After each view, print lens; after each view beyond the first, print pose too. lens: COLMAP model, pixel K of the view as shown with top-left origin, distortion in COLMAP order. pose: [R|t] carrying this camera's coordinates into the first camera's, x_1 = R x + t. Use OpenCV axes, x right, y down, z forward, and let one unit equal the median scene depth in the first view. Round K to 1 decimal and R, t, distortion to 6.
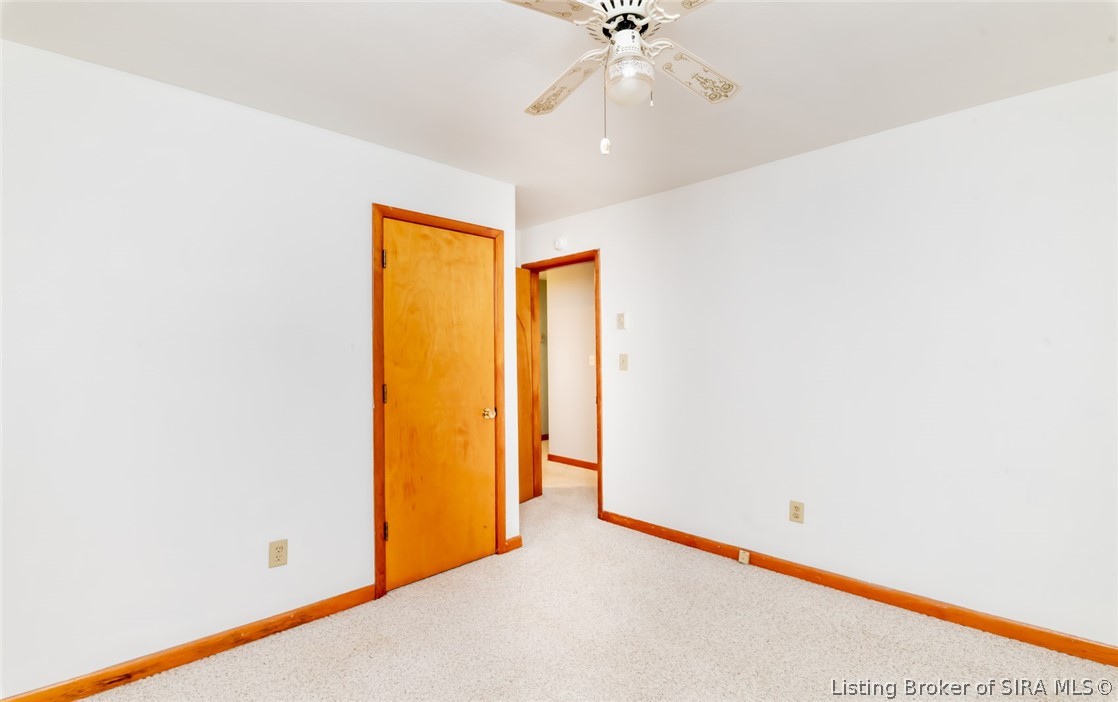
lens RADIAL K [[502.7, 0, 566.8], [0, 502.7, 354.0], [0, 0, 1]] dist [0.000888, -0.009037]
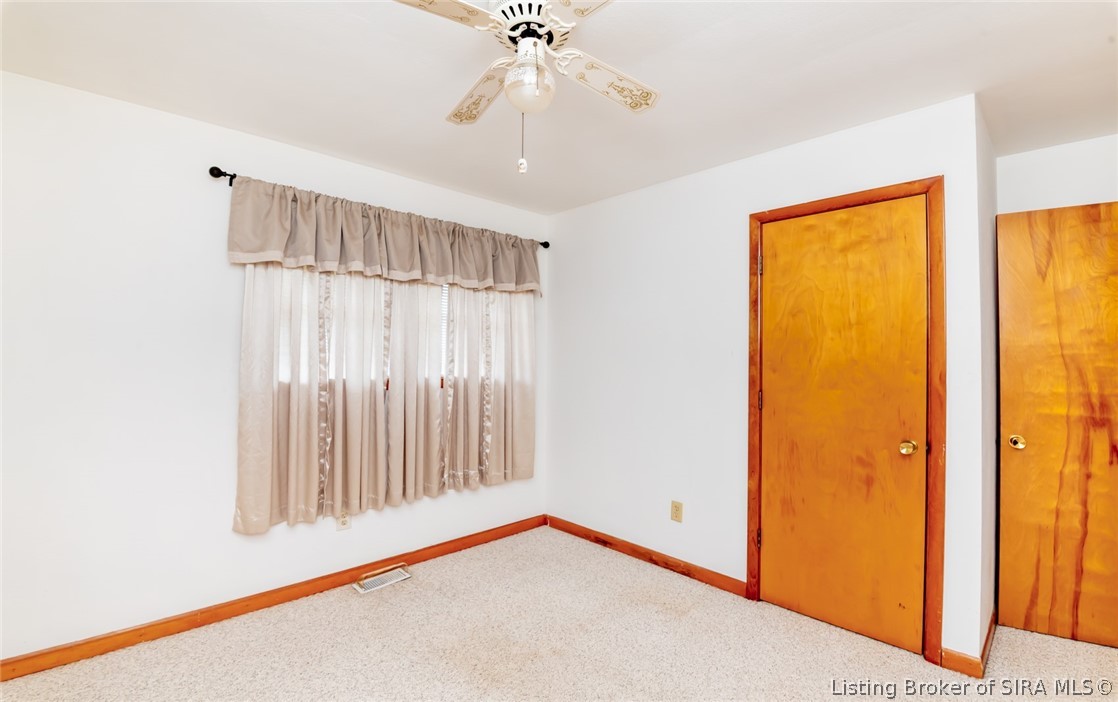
lens RADIAL K [[502.7, 0, 566.8], [0, 502.7, 354.0], [0, 0, 1]] dist [0.000888, -0.009037]
pose [[-0.002300, -0.004875, -0.999985, 0.606500], [-0.007467, 0.999960, -0.004858, -0.004617], [0.999969, 0.007455, -0.002336, 0.584203]]
